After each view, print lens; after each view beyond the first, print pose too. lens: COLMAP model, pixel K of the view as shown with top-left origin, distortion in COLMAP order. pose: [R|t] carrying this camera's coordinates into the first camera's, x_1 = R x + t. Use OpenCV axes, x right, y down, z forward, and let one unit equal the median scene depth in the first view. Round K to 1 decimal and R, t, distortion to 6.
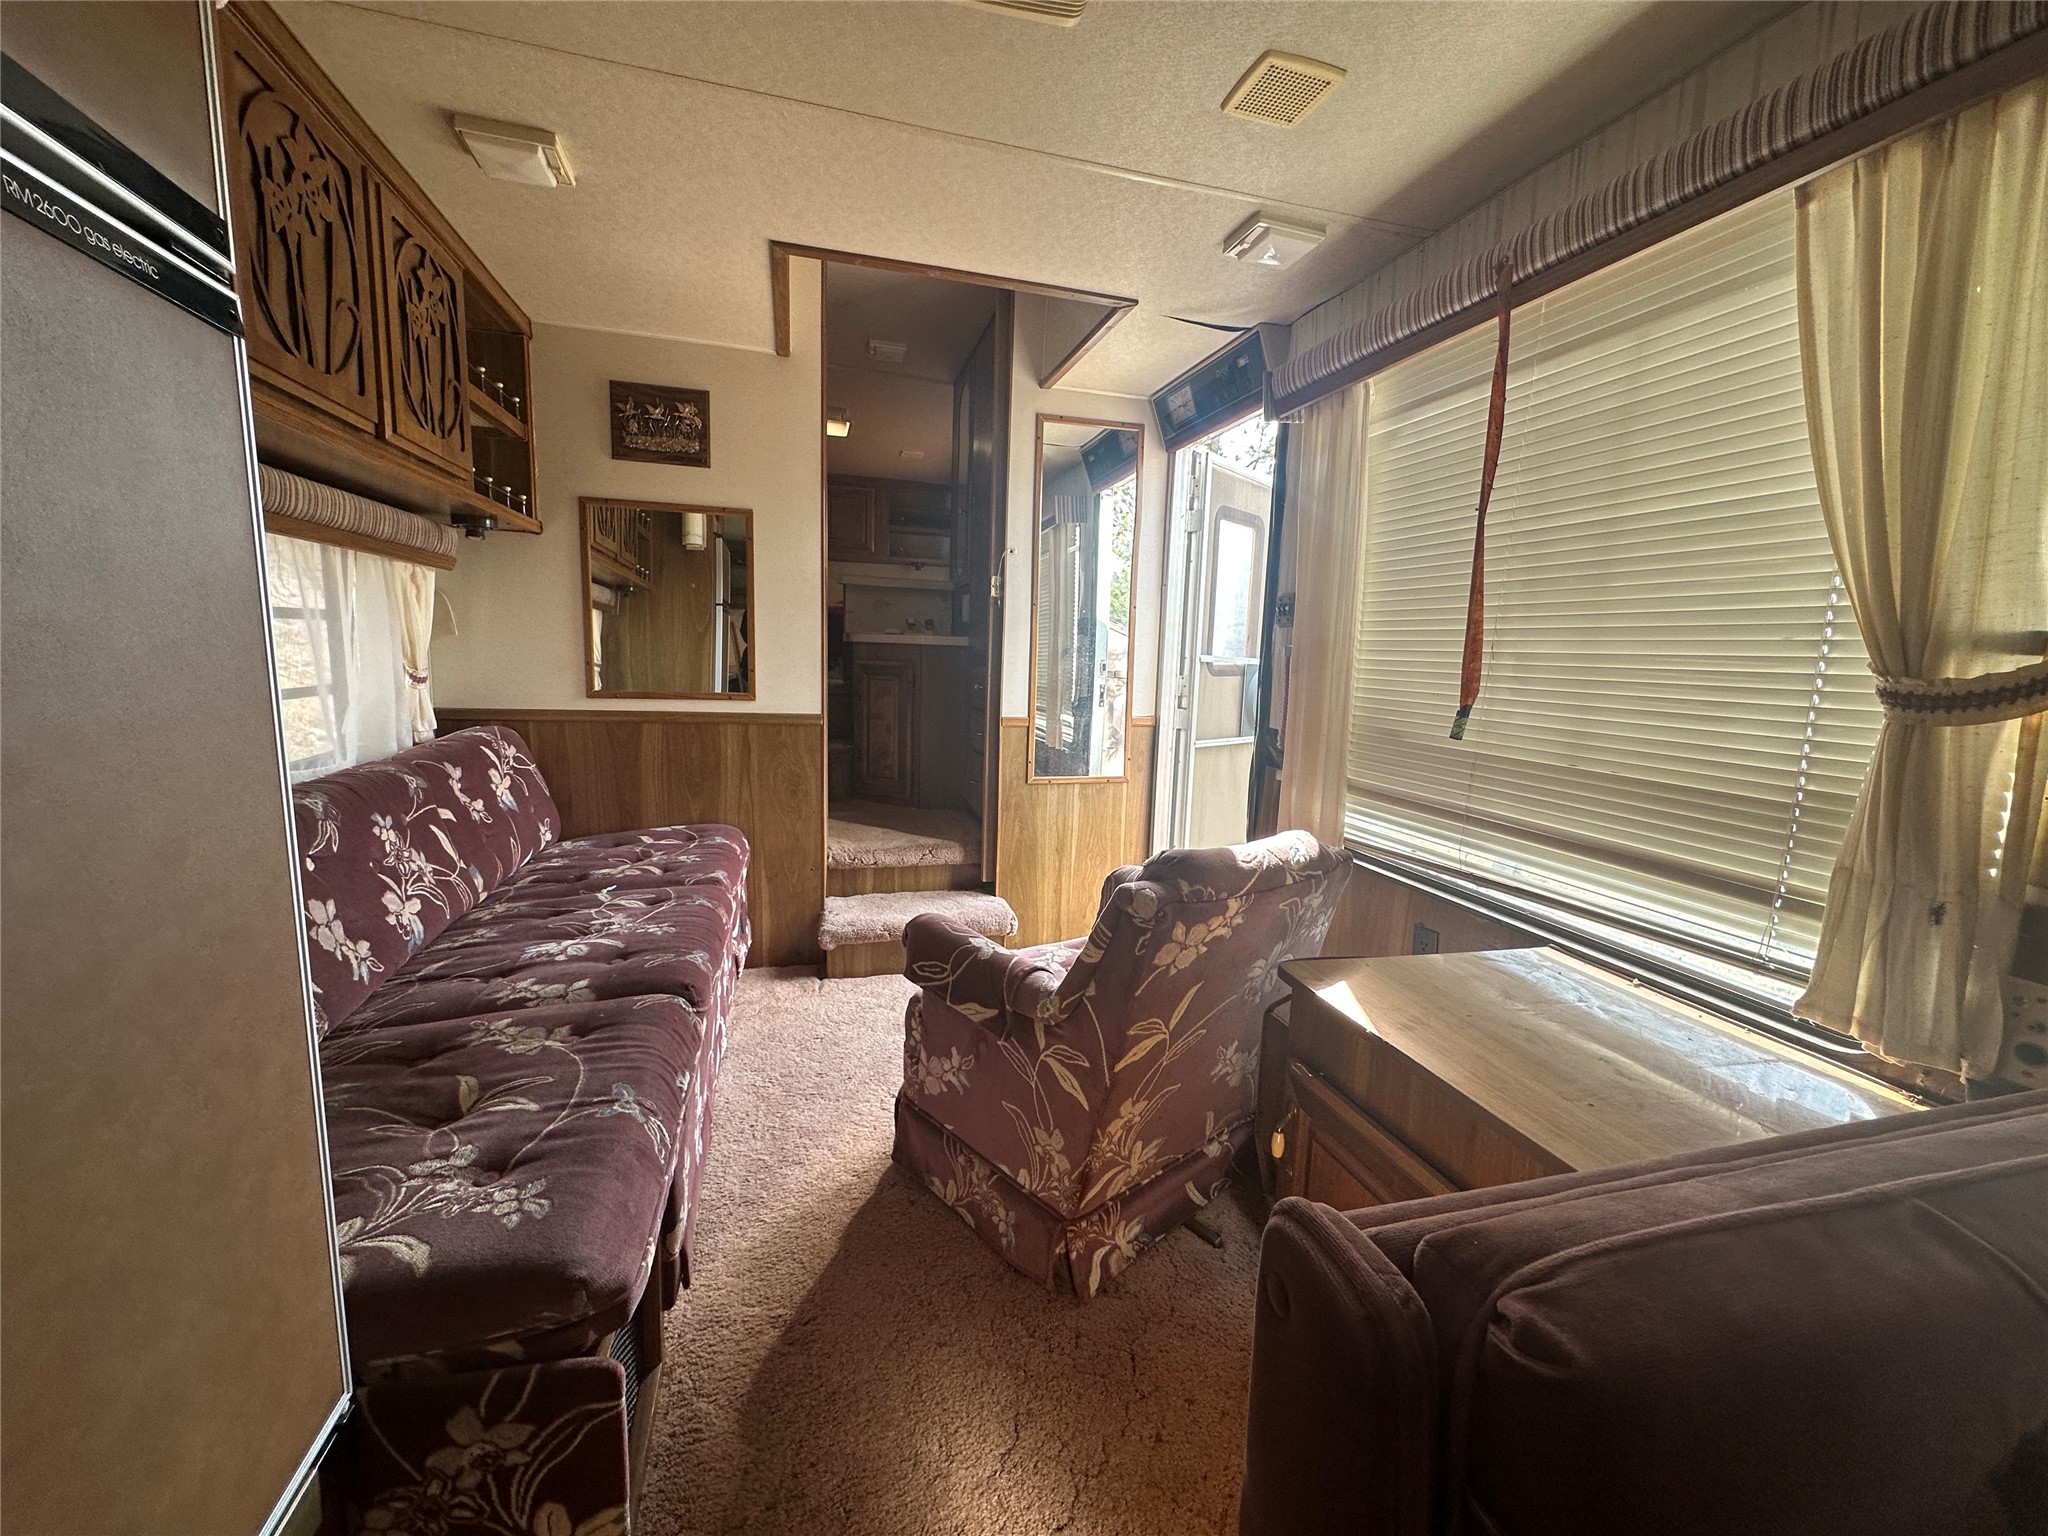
lens RADIAL K [[817.6, 0, 1023.3], [0, 817.6, 762.5], [0, 0, 1]] dist [-0.004250, 0.001296]
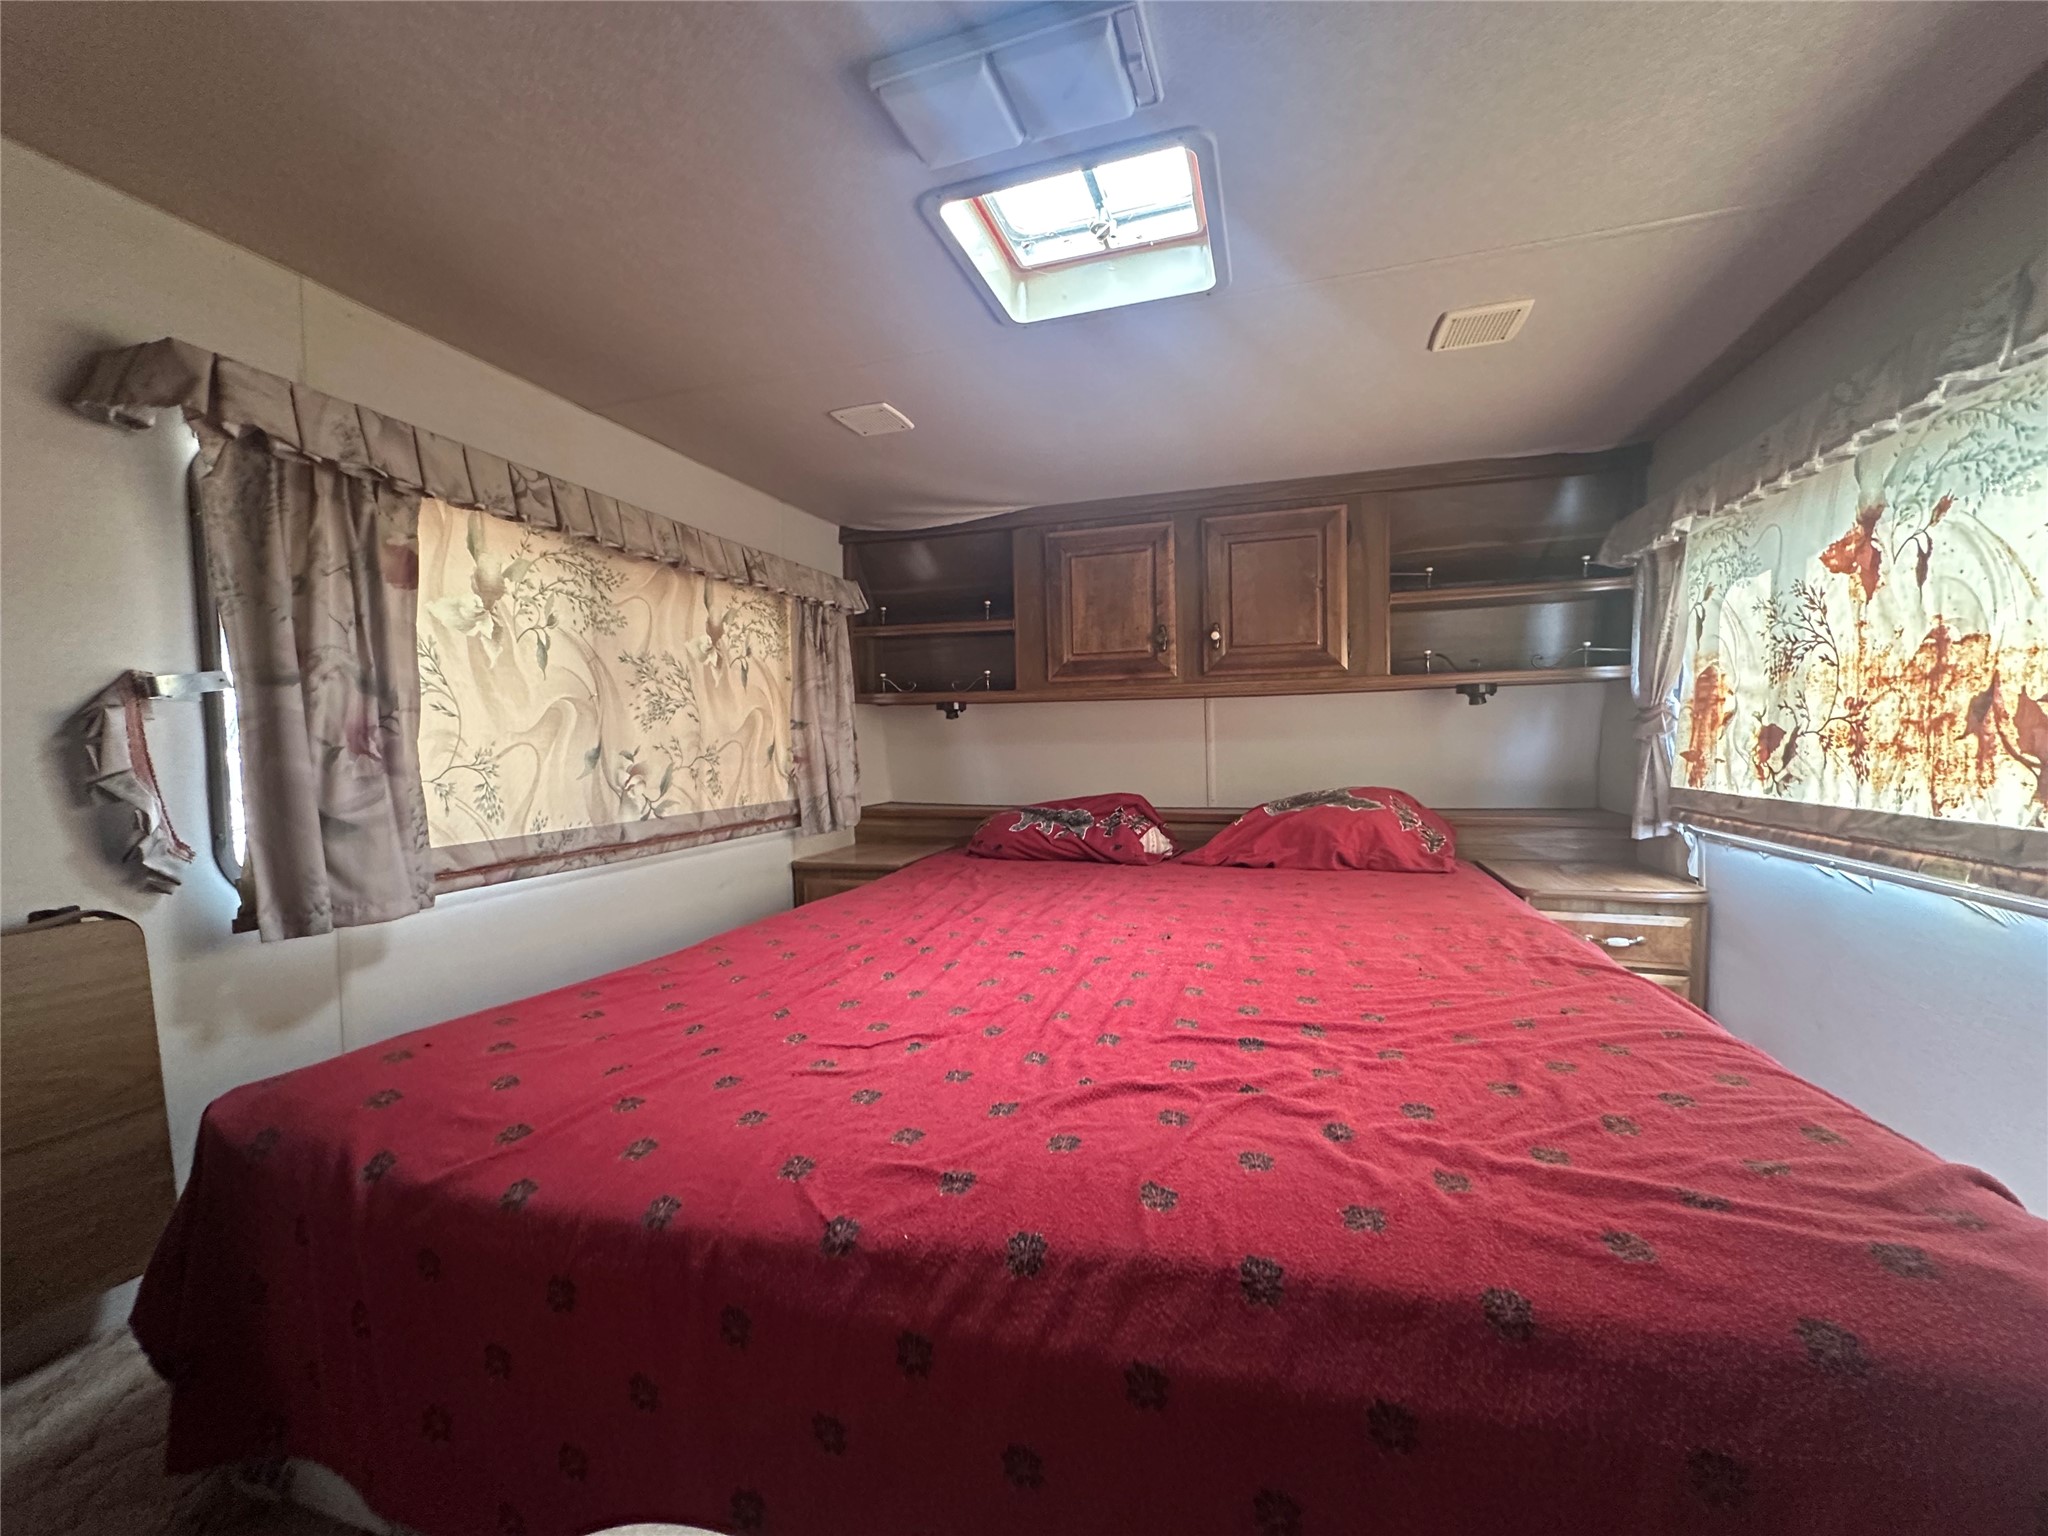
lens RADIAL K [[817.6, 0, 1022.6], [0, 817.6, 768.7], [0, 0, 1]] dist [-0.004250, 0.001296]
pose [[0.836959, -0.025661, -0.546663, -0.176200], [-0.025498, 0.995987, -0.085792, -0.298390], [0.546671, 0.085744, 0.832946, 1.032422]]
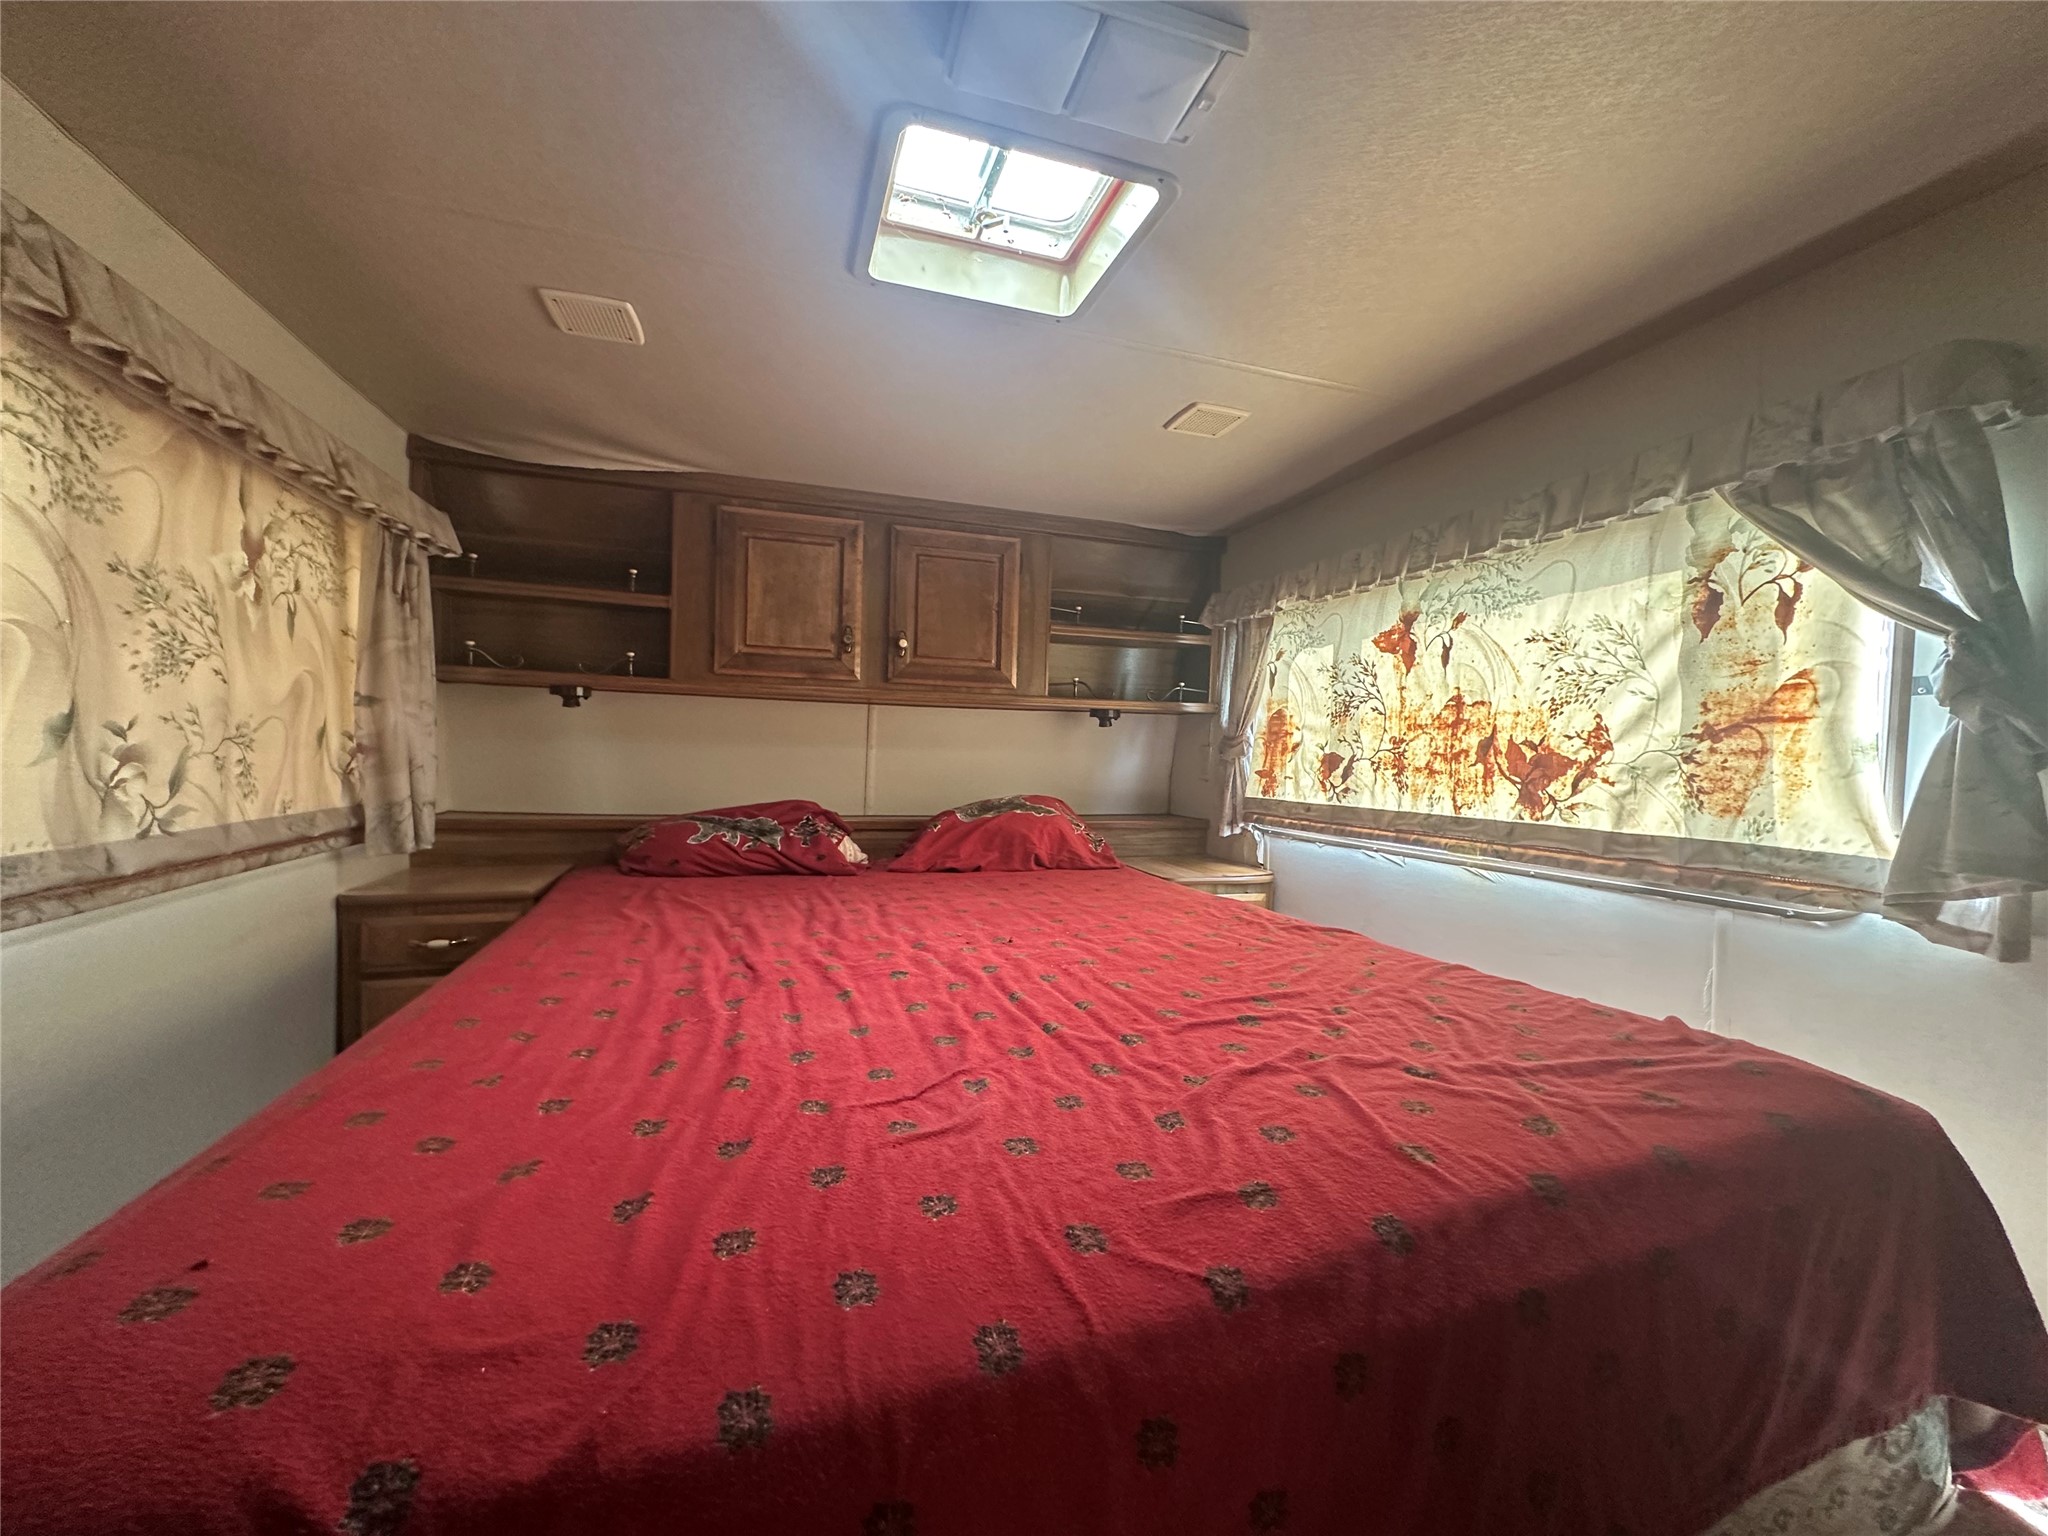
lens RADIAL K [[817.6, 0, 1025.2], [0, 817.6, 768.8], [0, 0, 1]] dist [-0.004250, 0.001296]
pose [[0.998860, -0.004879, 0.047485, -0.336188], [0.009826, 0.994474, -0.104522, -0.294672], [-0.046712, 0.104869, 0.993388, 1.006356]]
